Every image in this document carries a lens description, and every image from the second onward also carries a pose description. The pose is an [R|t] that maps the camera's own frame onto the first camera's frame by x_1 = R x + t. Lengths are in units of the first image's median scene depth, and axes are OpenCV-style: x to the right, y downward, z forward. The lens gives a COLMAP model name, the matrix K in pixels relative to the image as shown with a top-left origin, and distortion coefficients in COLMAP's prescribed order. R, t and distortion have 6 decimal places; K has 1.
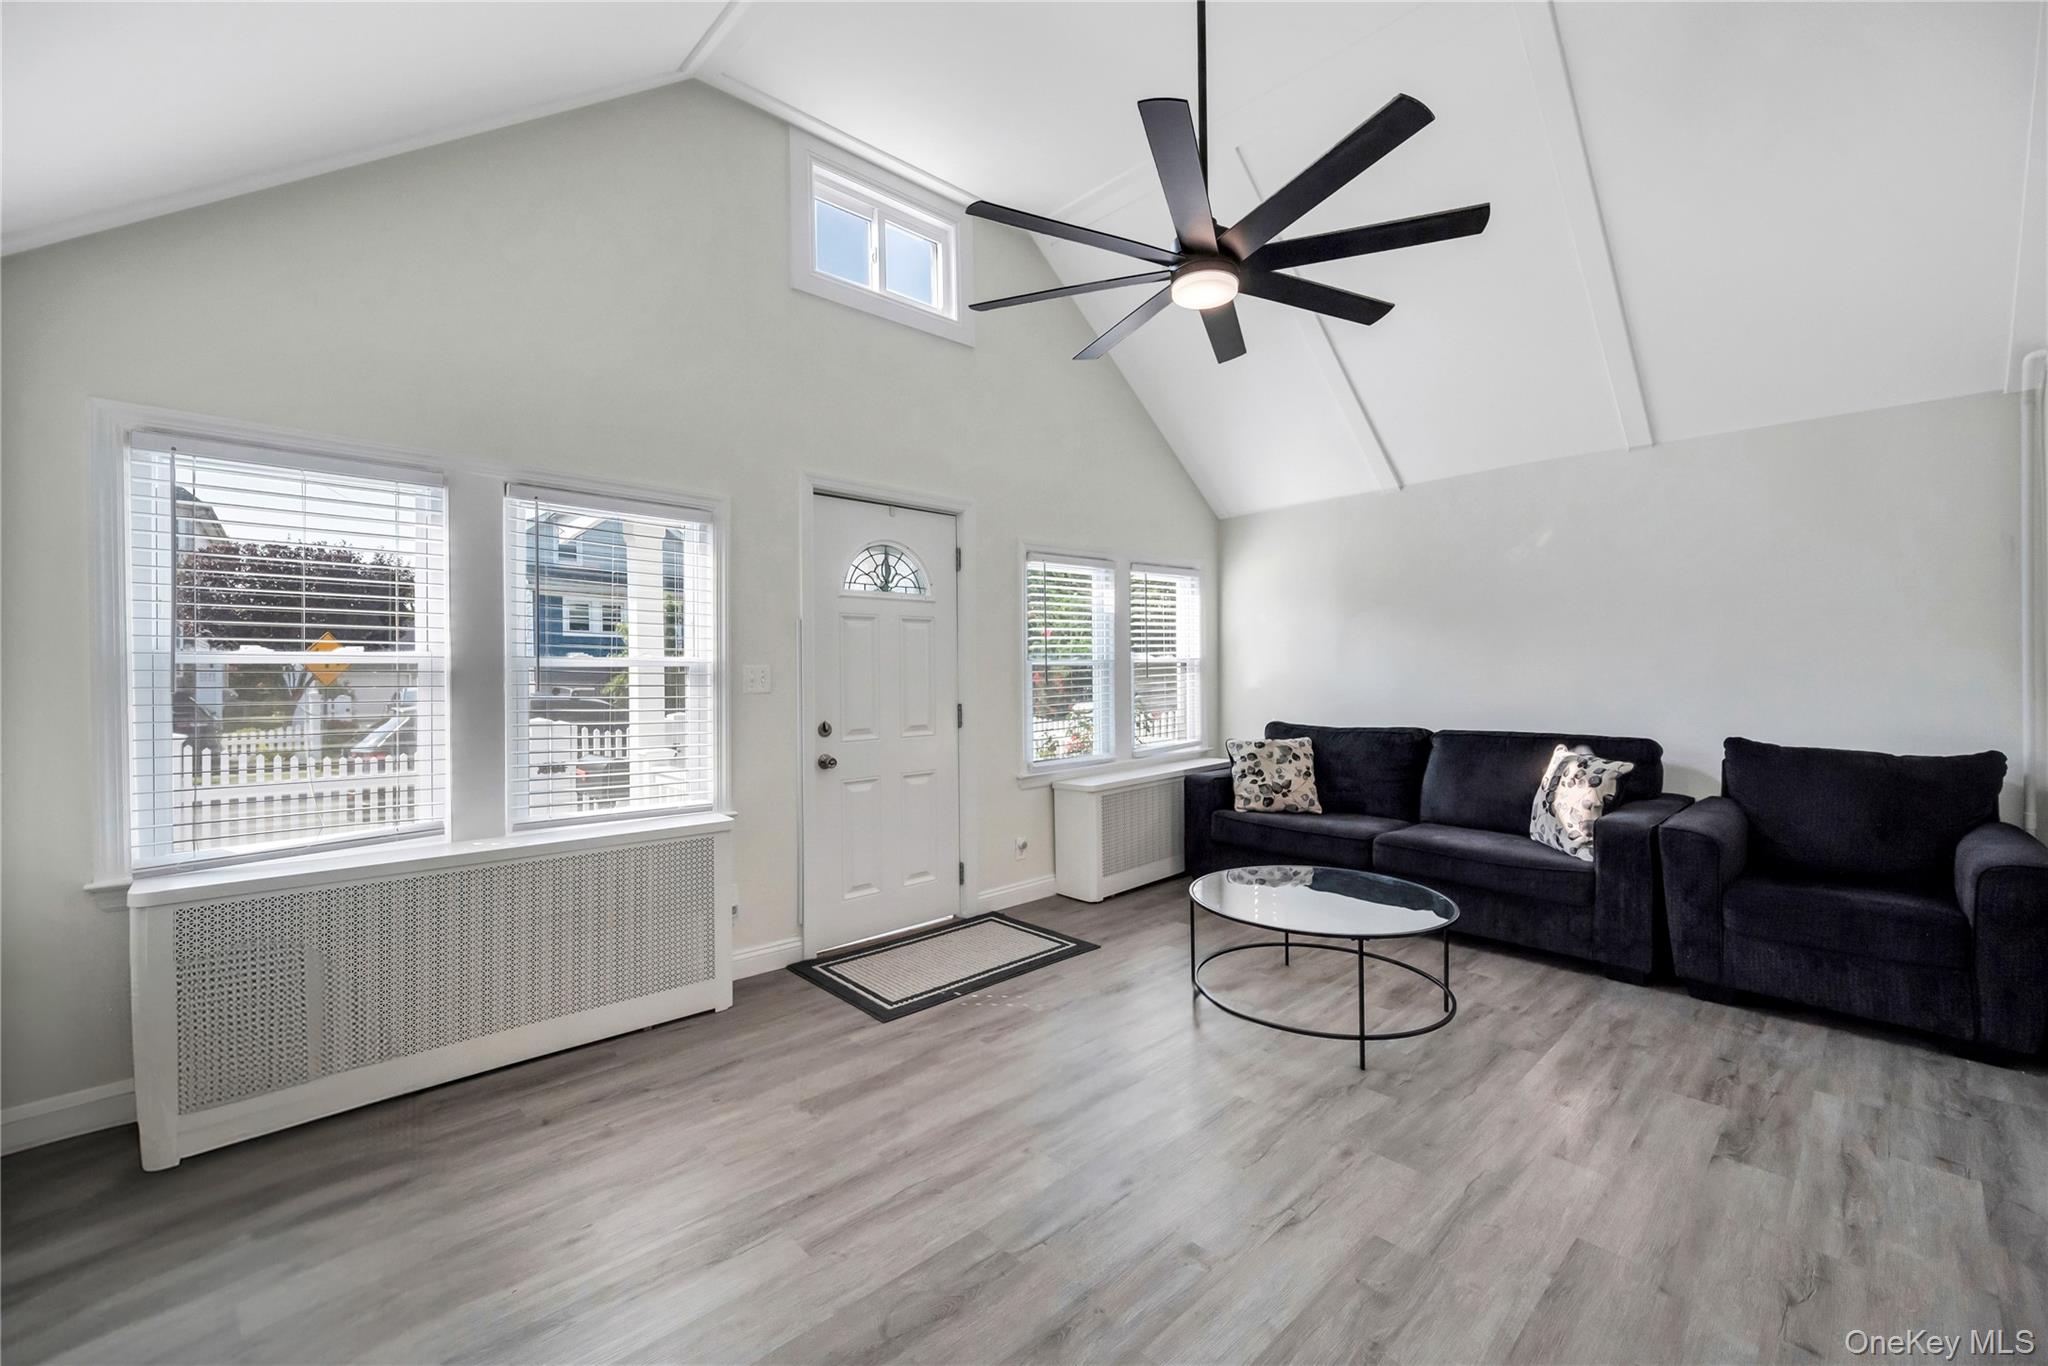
lens RADIAL K [[813.3, 0, 1025.7], [0, 813.3, 670.0], [0, 0, 1]] dist [-0.000595, 0.000996]
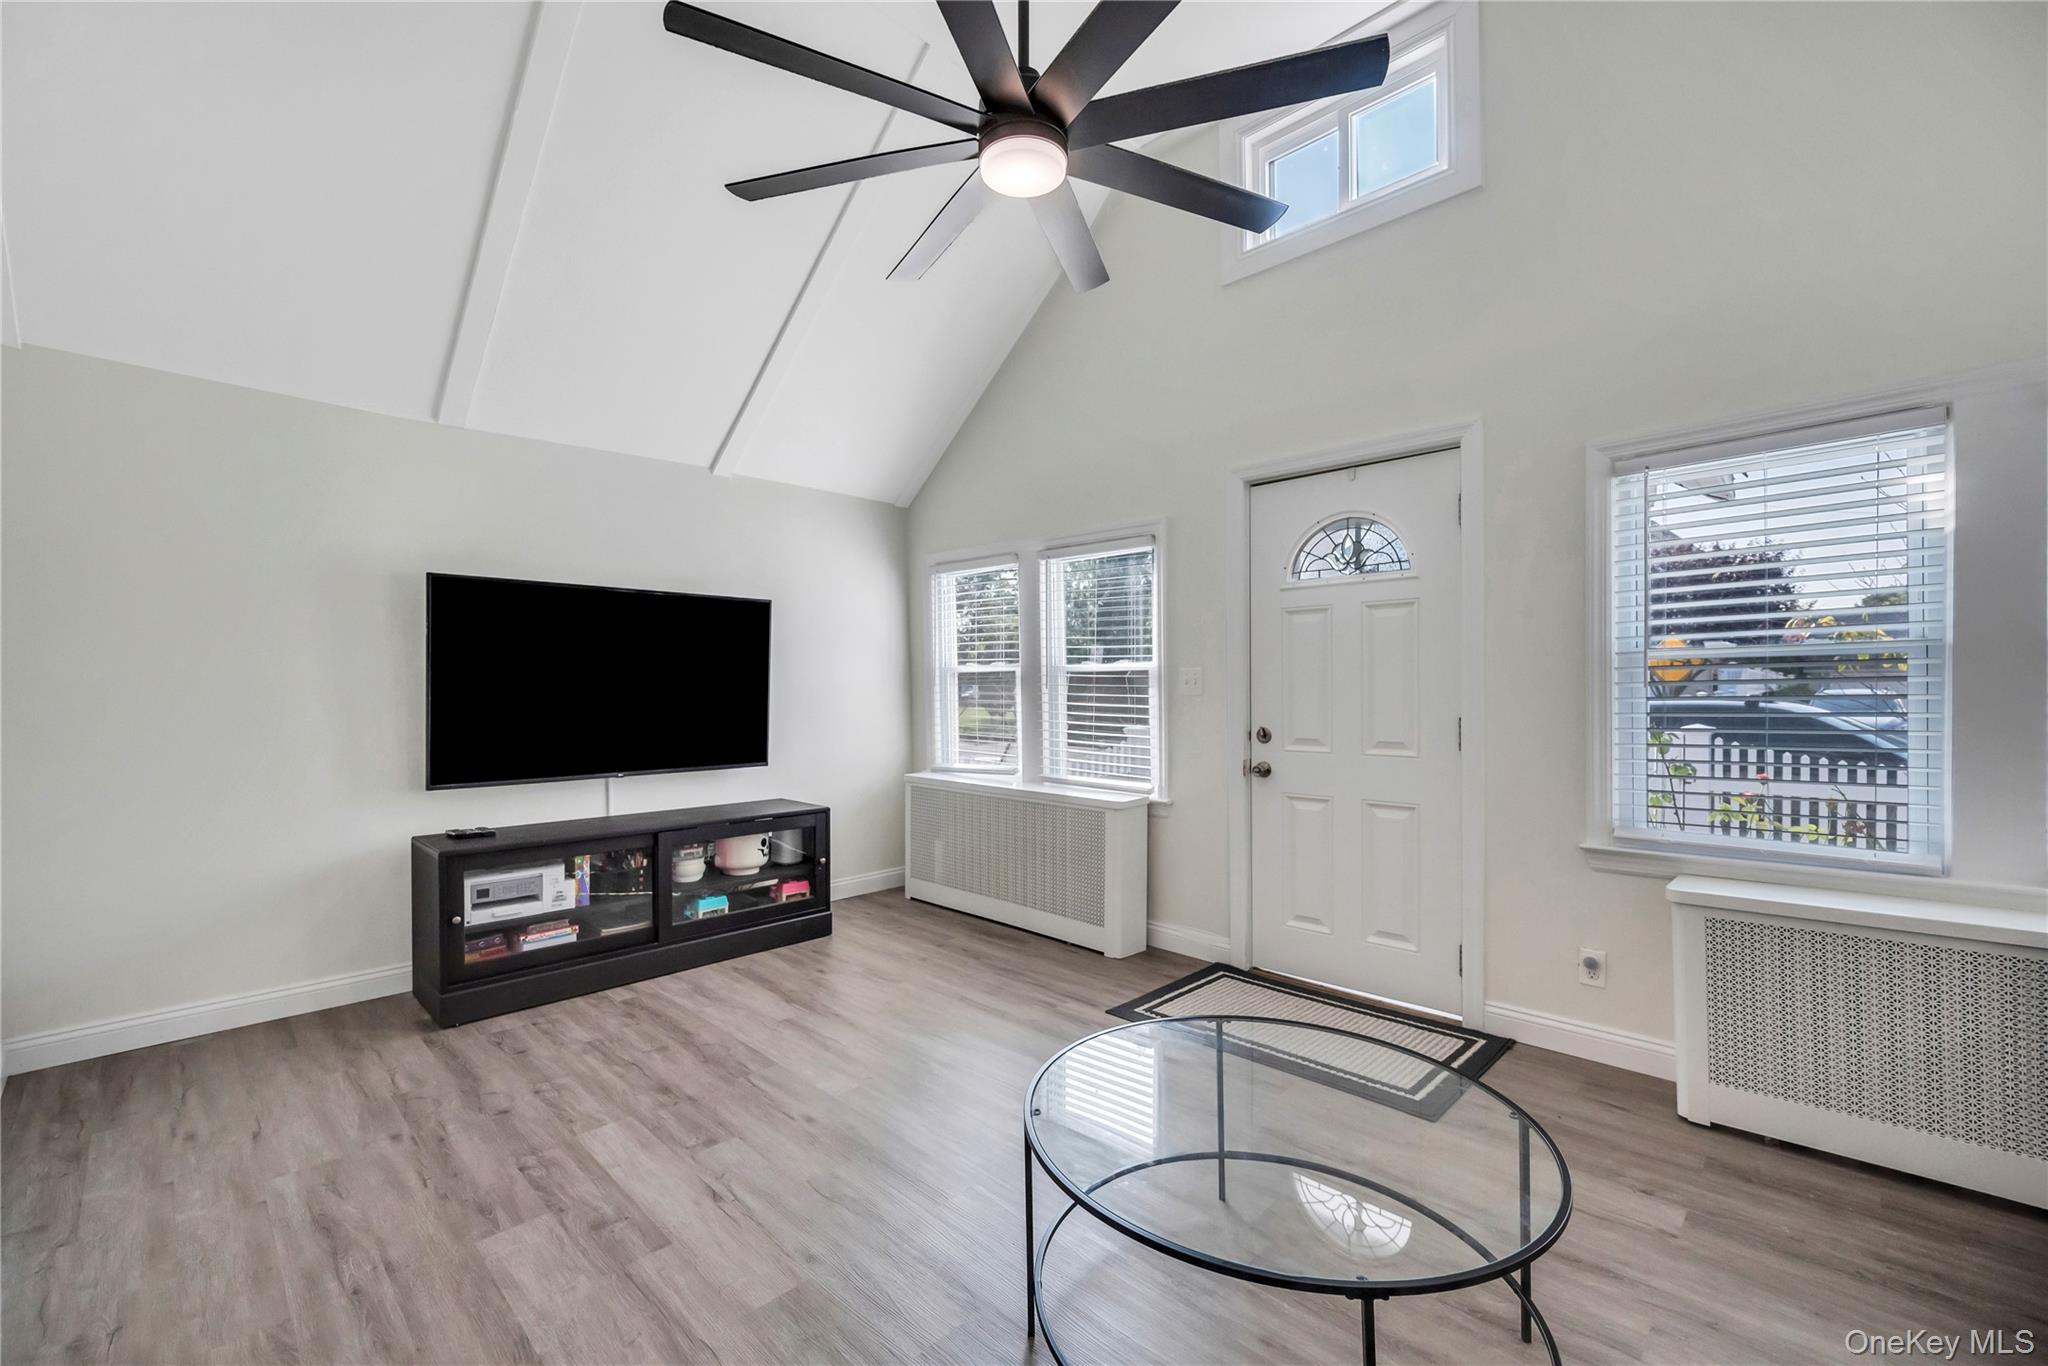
lens RADIAL K [[858.1, 0, 1025.2], [0, 858.1, 690.5], [0, 0, 1]] dist [0.001692, 0.000962]
pose [[0.045064, 0.017322, -0.998834, 0.744875], [0.013004, 0.999755, 0.017925, 0.000414], [0.998899, -0.013796, 0.044827, 0.696464]]
